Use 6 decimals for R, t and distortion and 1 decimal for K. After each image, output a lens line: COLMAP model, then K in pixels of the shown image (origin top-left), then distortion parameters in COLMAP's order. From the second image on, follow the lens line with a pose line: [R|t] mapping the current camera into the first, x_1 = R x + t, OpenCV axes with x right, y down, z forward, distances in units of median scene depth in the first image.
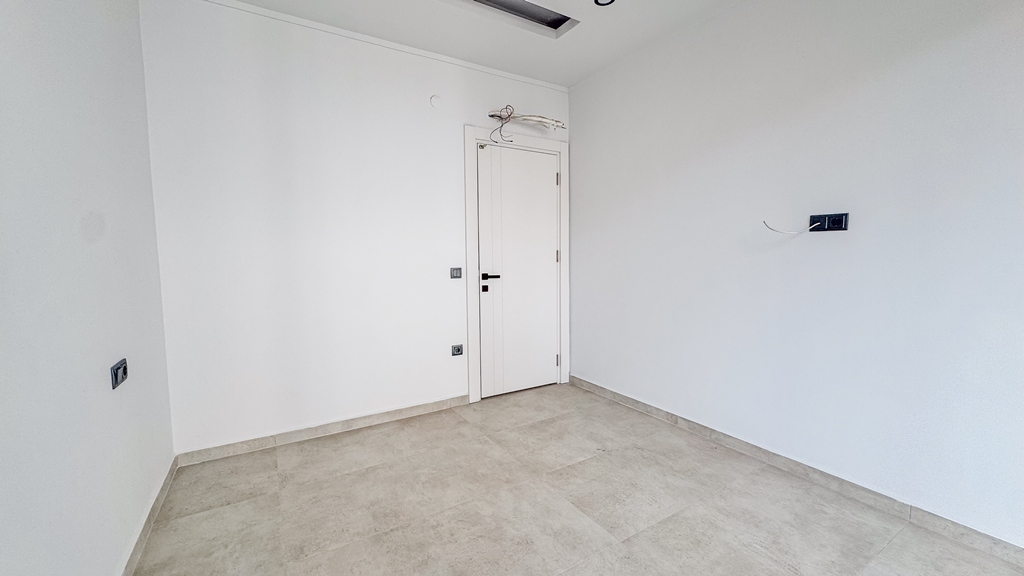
lens RADIAL K [[408.6, 0, 510.6], [0, 408.6, 283.3], [0, 0, 1]] dist [-0.004067, 0.000254]
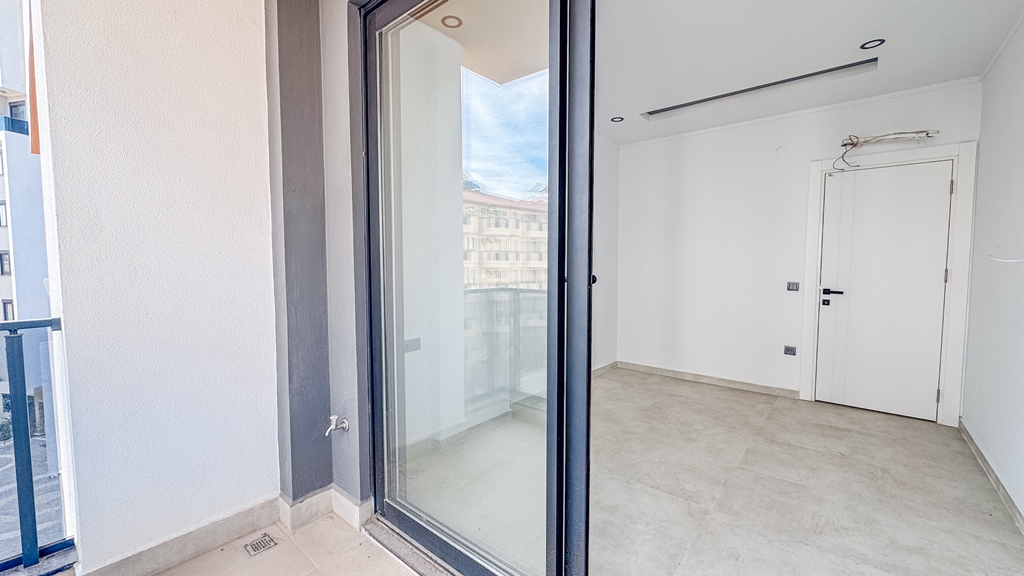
lens RADIAL K [[408.6, 0, 510.8], [0, 408.6, 288.4], [0, 0, 1]] dist [-0.004067, 0.000254]
pose [[0.310502, 0.071961, -0.947845, 0.923092], [-0.071694, 0.996063, 0.052136, -0.027498], [0.947865, 0.051767, 0.314439, -0.204242]]
